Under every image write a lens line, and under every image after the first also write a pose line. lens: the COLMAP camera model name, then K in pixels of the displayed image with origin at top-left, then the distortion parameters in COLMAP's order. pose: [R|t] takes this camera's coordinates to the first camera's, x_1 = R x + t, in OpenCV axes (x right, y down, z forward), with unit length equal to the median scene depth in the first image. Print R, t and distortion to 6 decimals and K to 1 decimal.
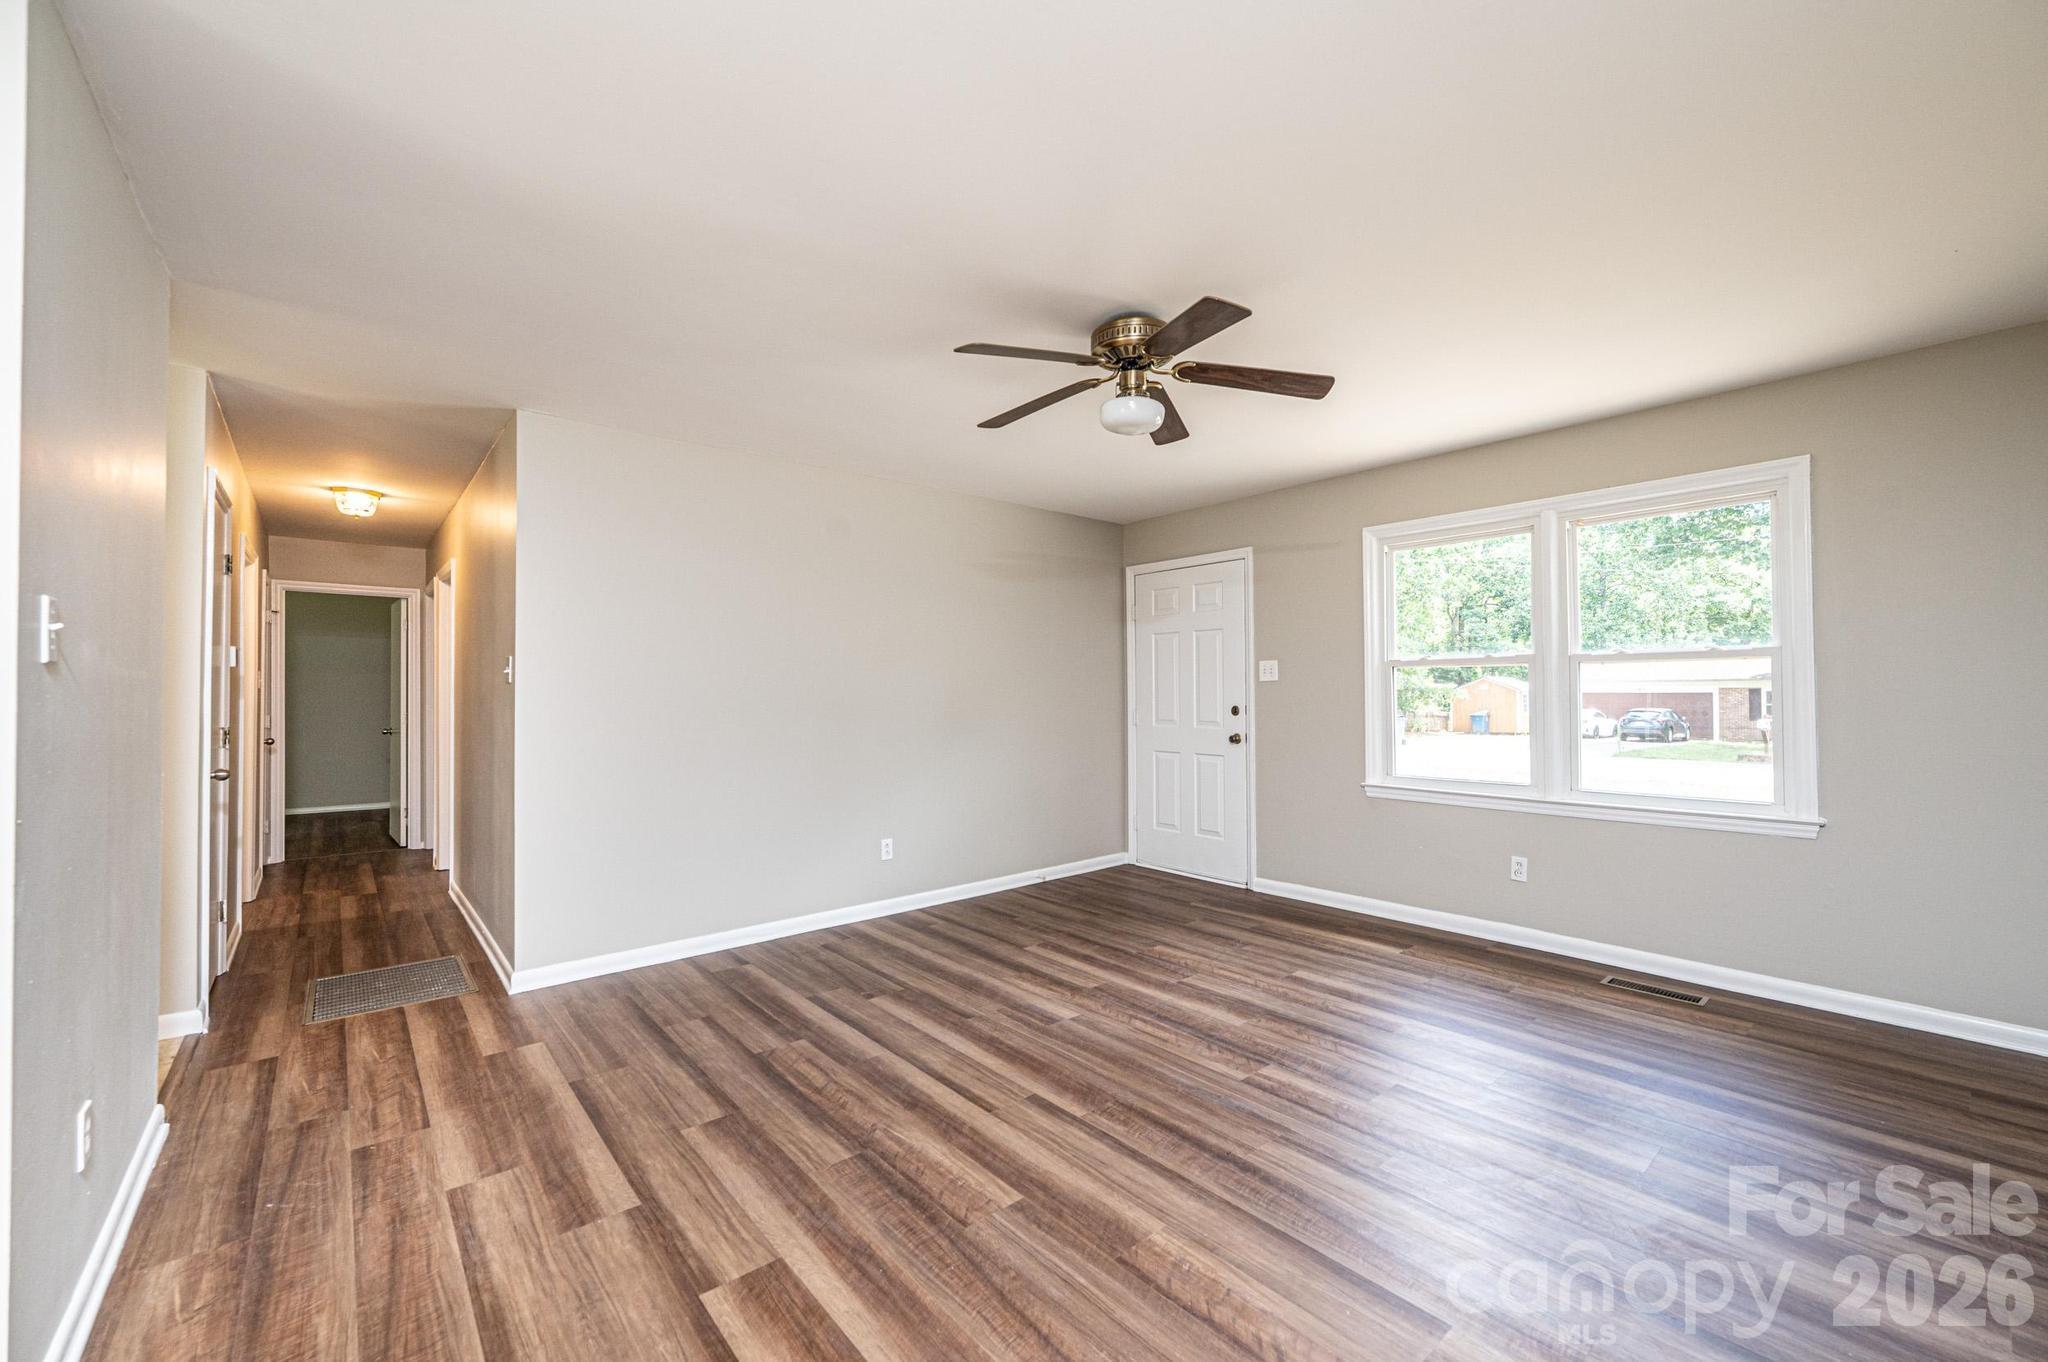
lens RADIAL K [[812.1, 0, 1023.5], [0, 812.1, 680.7], [0, 0, 1]] dist [0.001647, 0.000002]
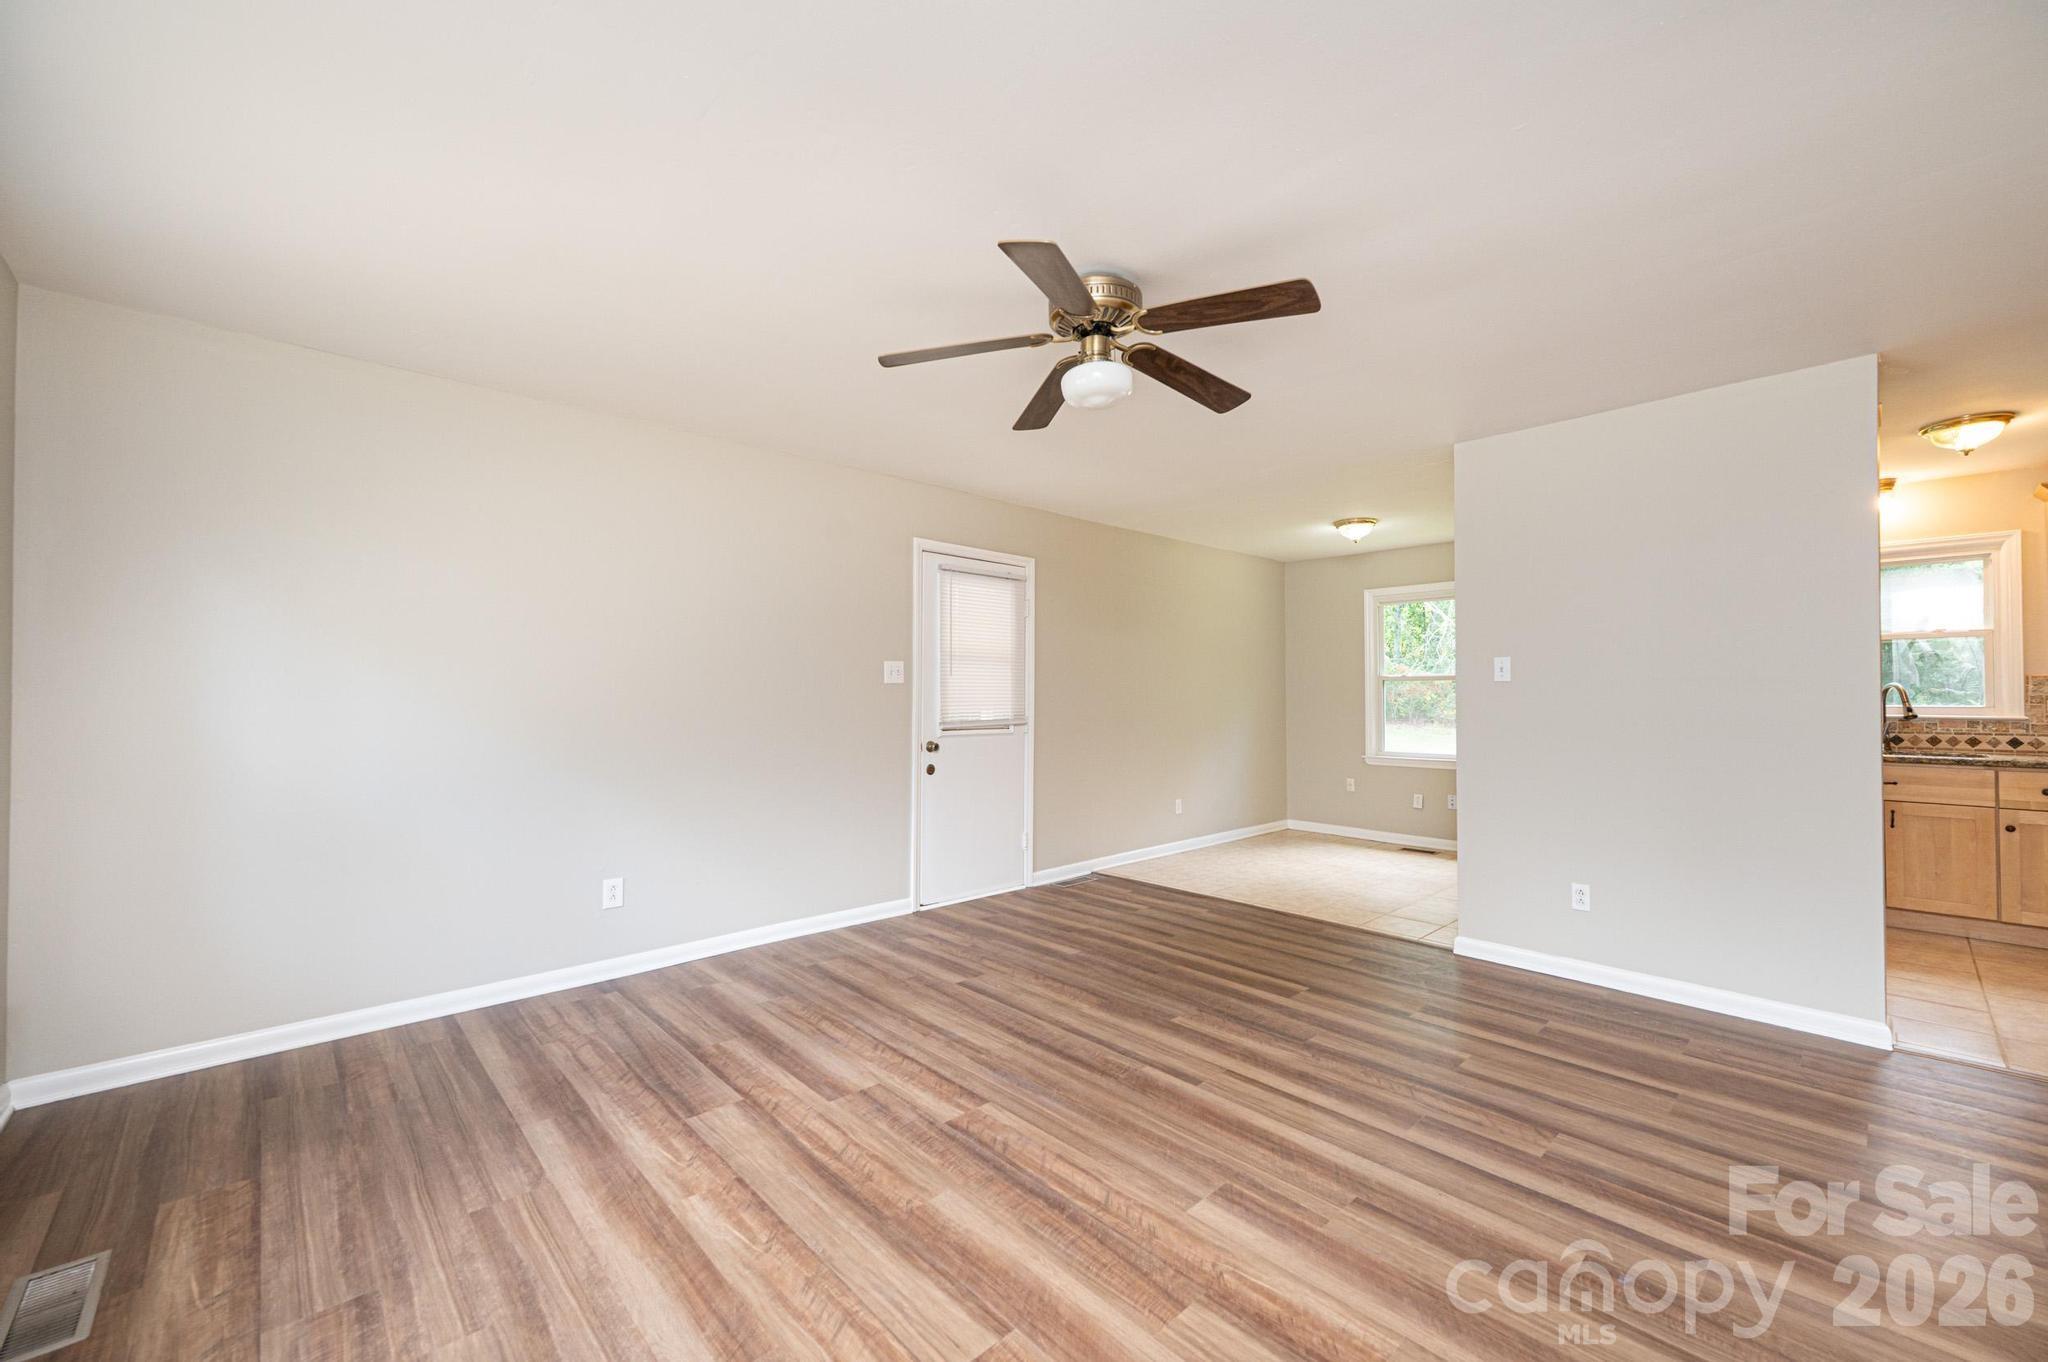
lens RADIAL K [[812.1, 0, 1029.6], [0, 812.1, 683.6], [0, 0, 1]] dist [0.001647, 0.000002]
pose [[-0.998494, 0.003792, -0.054732, 0.217376], [0.005318, 0.999600, -0.027768, 0.022423], [0.054605, -0.028017, -0.998115, 1.584154]]
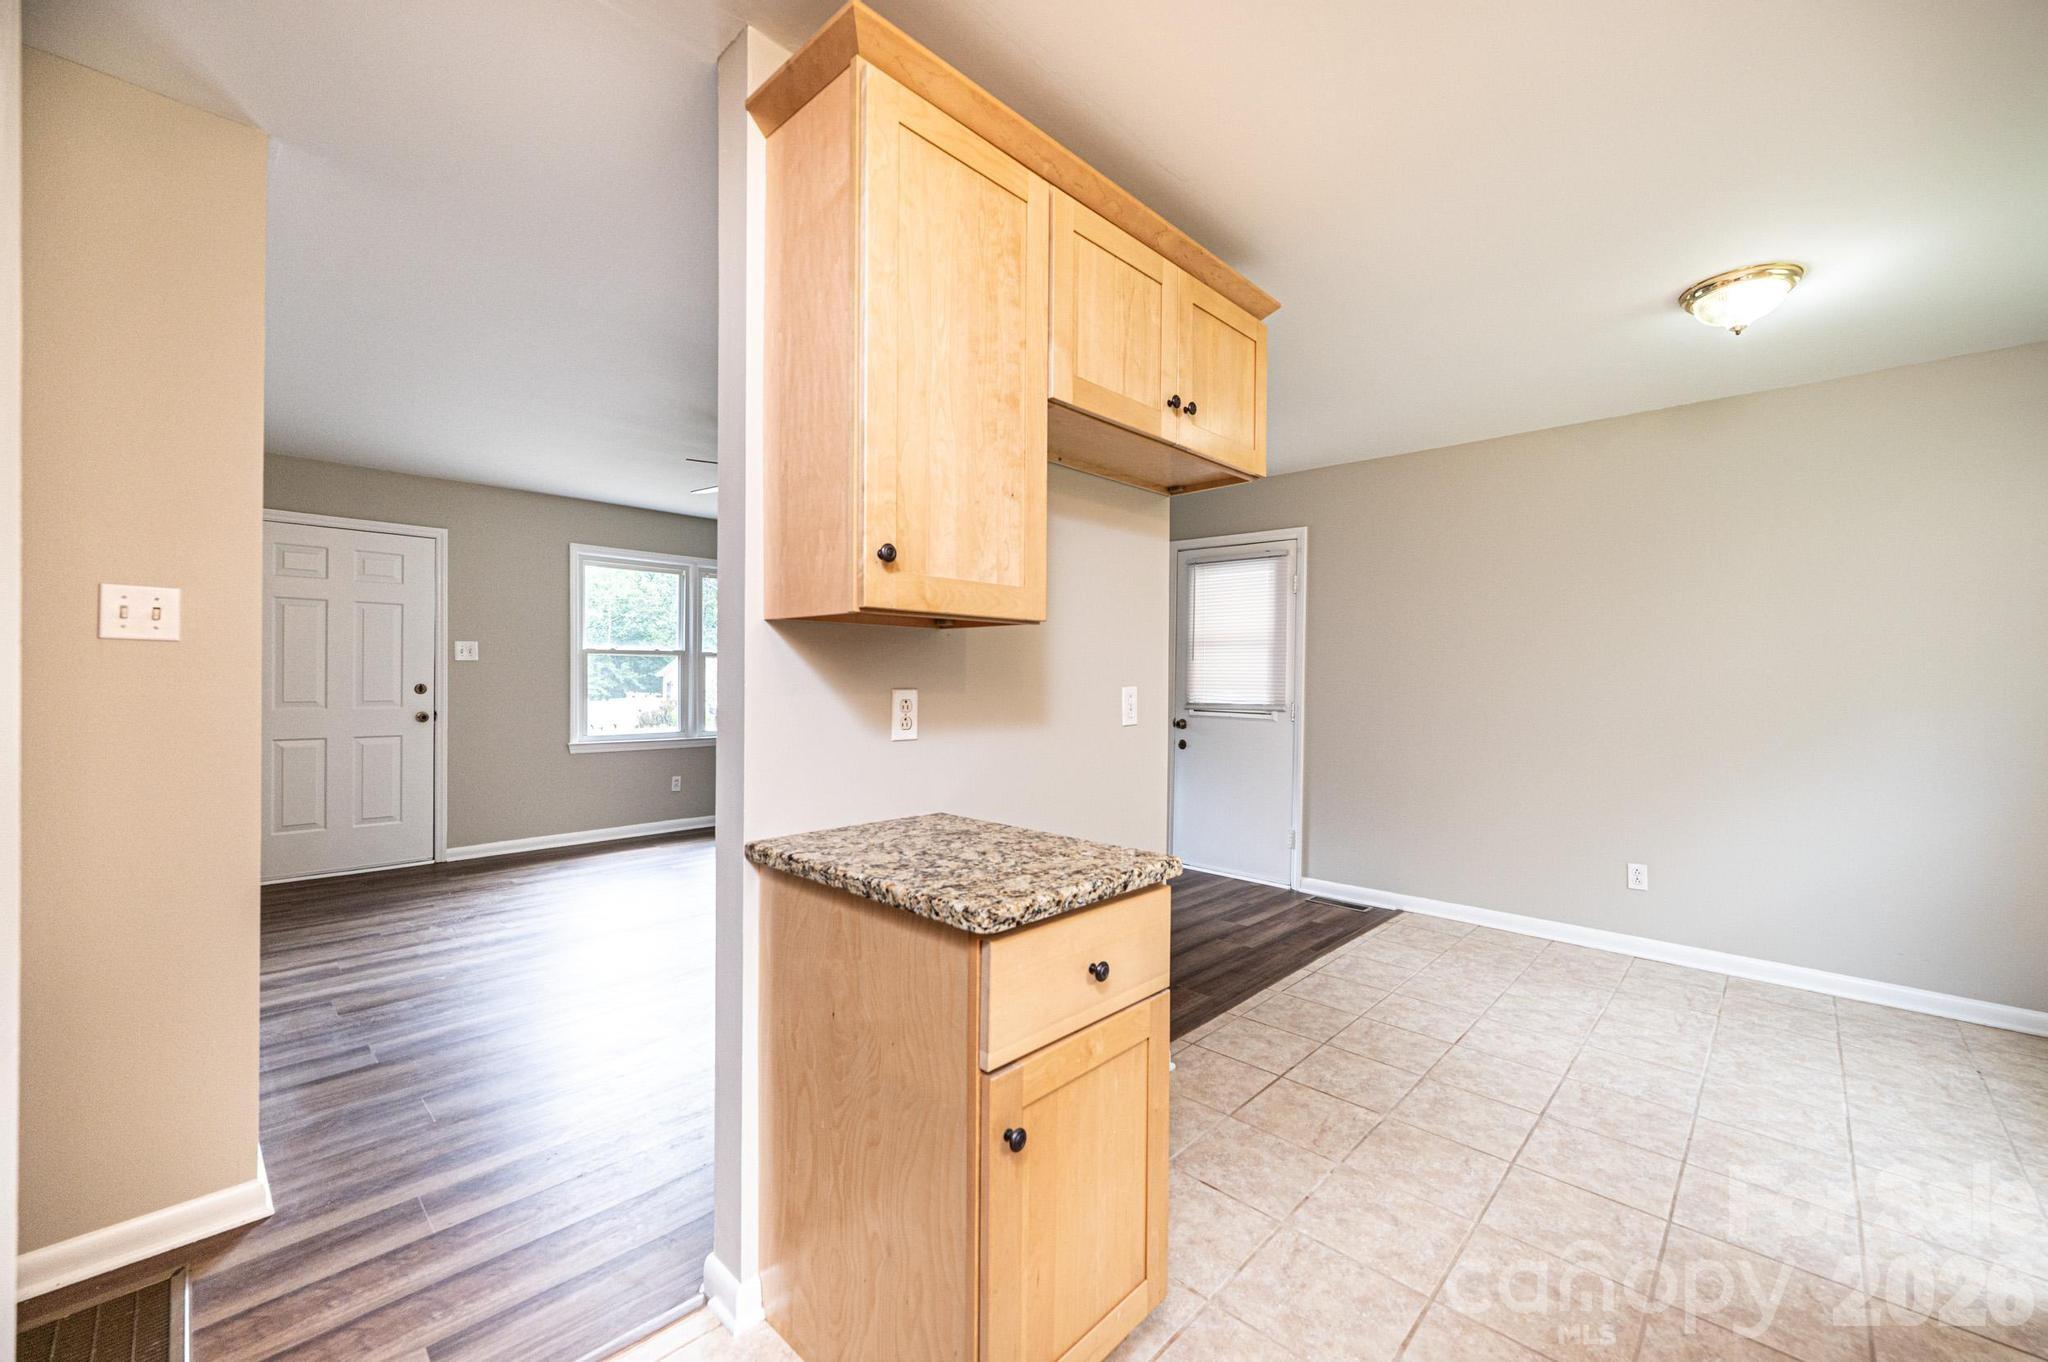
lens RADIAL K [[812.1, 0, 1032.8], [0, 812.1, 681.5], [0, 0, 1]] dist [0.001647, 0.000002]
pose [[-0.108950, -0.002573, 0.994044, -1.302550], [-0.024170, 0.999708, -0.000062, 0.015598], [-0.993753, -0.024033, -0.108981, 0.591175]]
